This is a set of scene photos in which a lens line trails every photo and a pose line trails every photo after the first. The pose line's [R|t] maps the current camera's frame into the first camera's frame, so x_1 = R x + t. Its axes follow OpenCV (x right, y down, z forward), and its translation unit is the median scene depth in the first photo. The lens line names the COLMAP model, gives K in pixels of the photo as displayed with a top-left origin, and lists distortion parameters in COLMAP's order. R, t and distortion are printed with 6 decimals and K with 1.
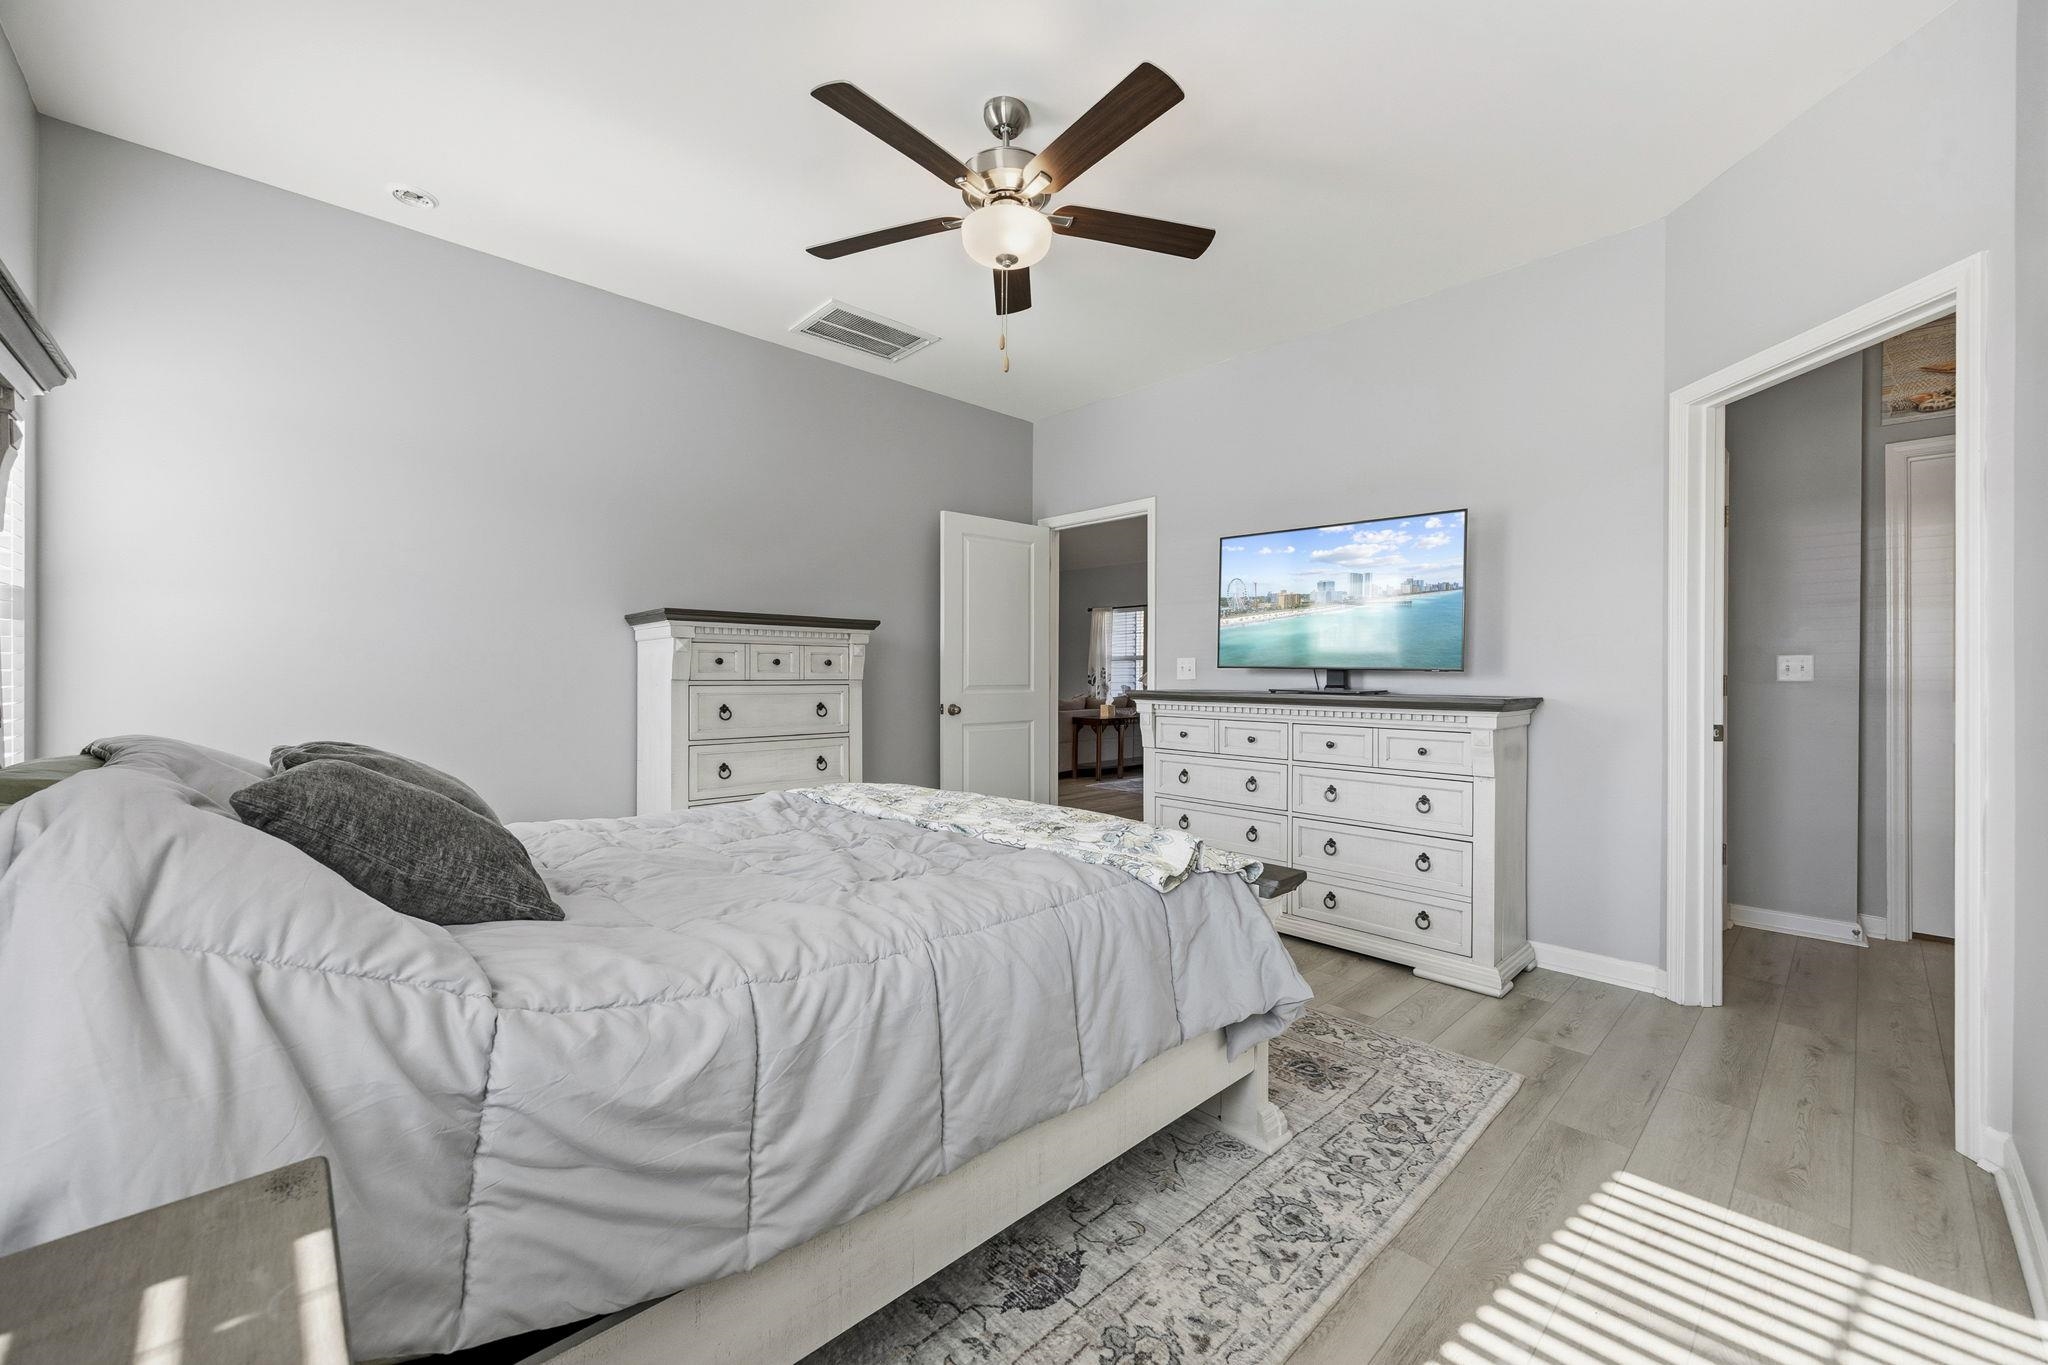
lens RADIAL K [[791.0, 0, 1032.4], [0, 791.0, 670.1], [0, 0, 1]] dist [-0.000437, 0.000210]
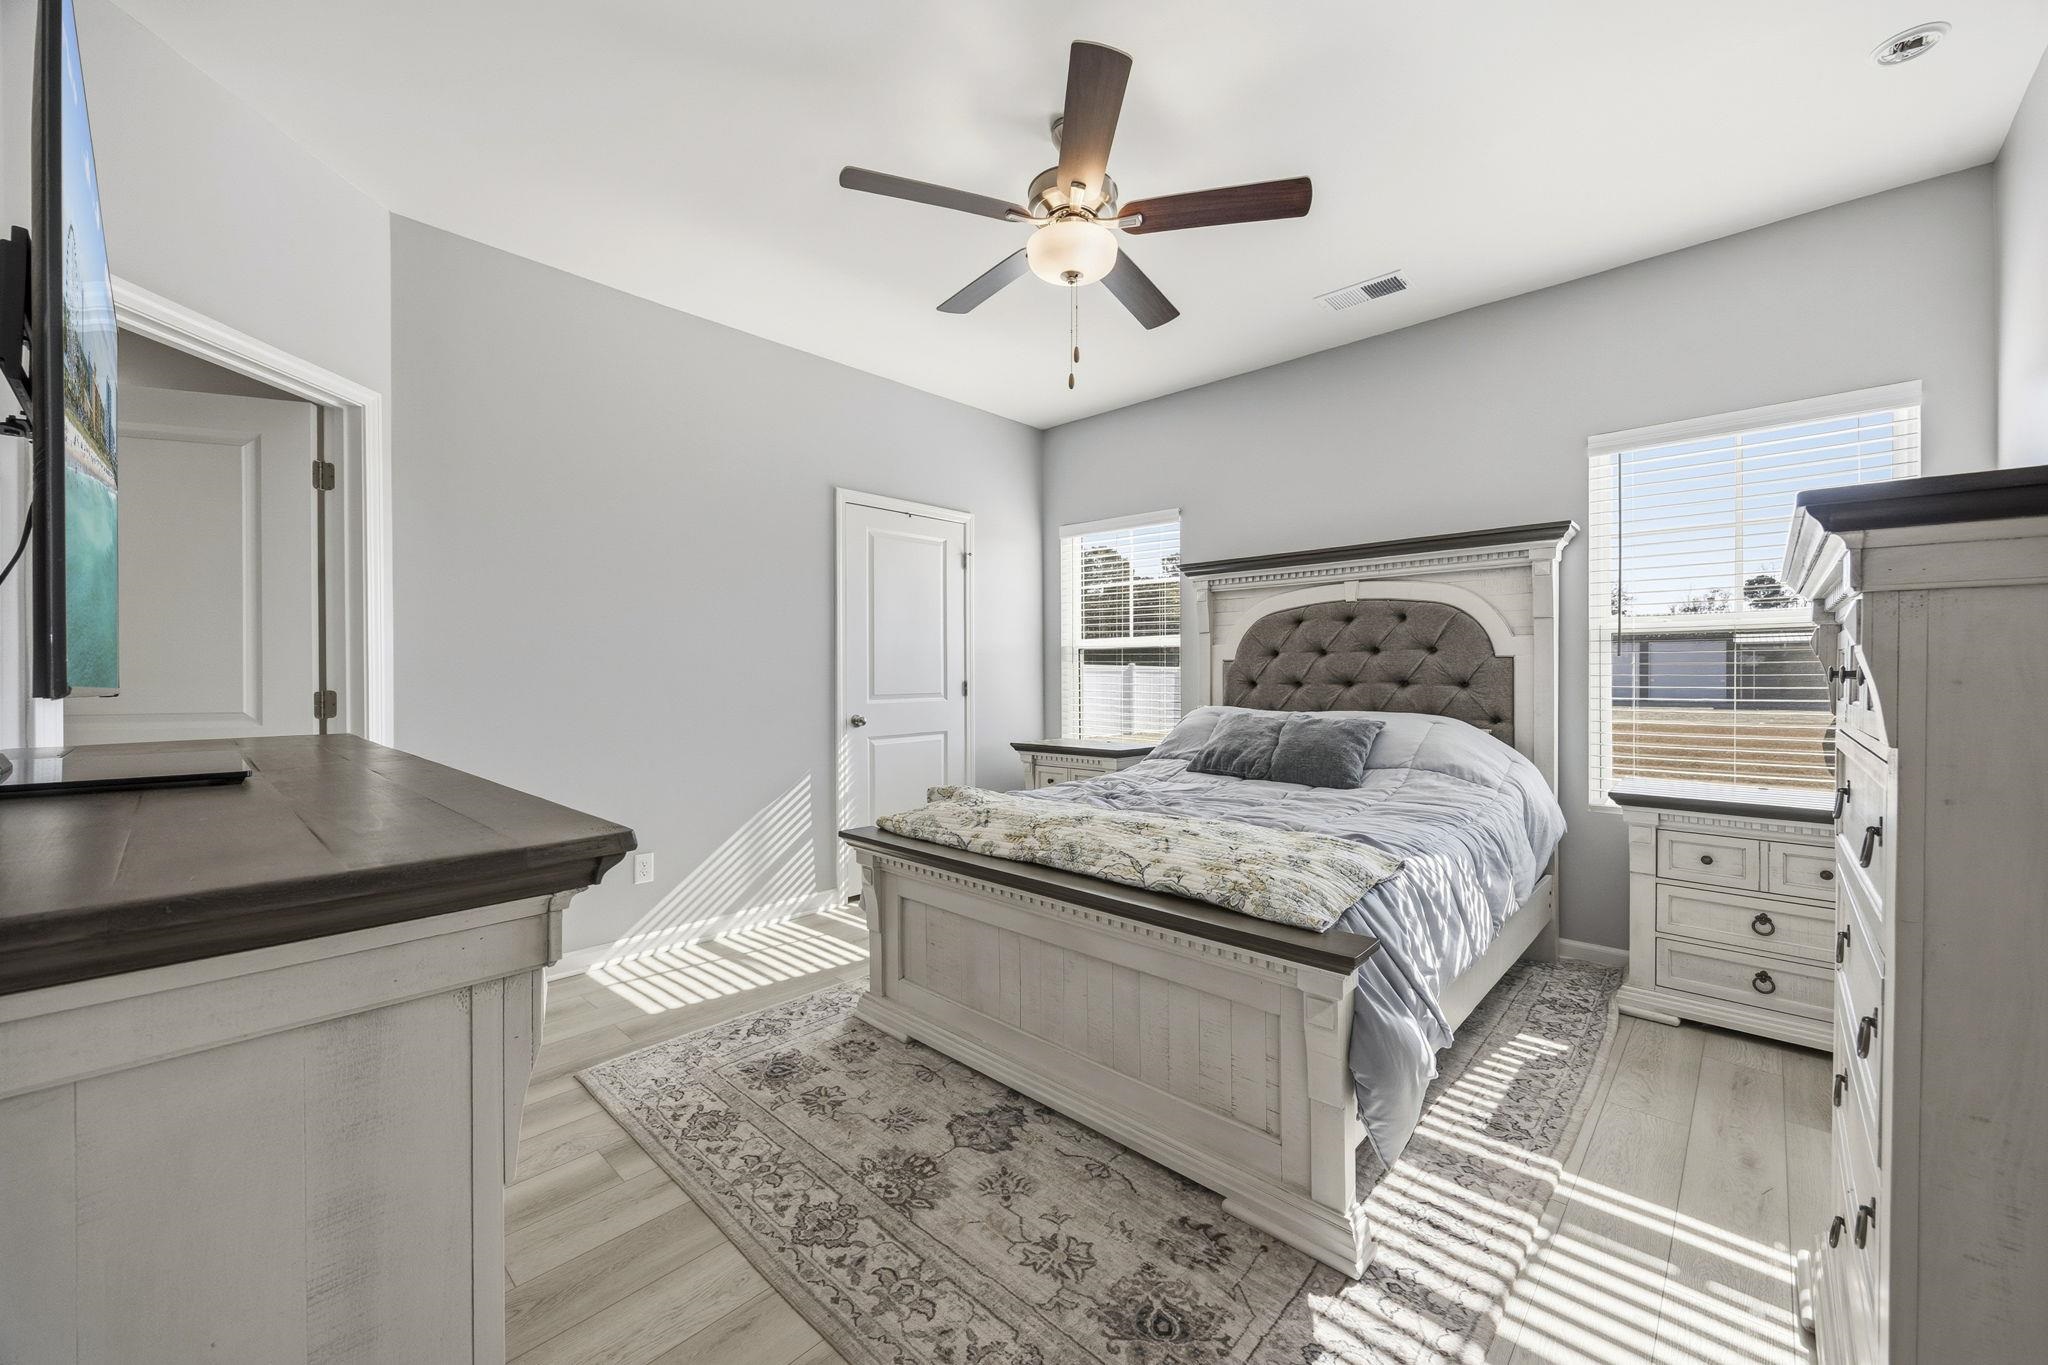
lens RADIAL K [[791.0, 0, 1032.4], [0, 791.0, 670.1], [0, 0, 1]] dist [-0.000437, 0.000210]
pose [[-0.998907, -0.001411, -0.046719, 0.077158], [-0.001407, 0.999999, -0.000125, -0.036357], [0.046719, -0.000060, -0.998908, 2.605775]]
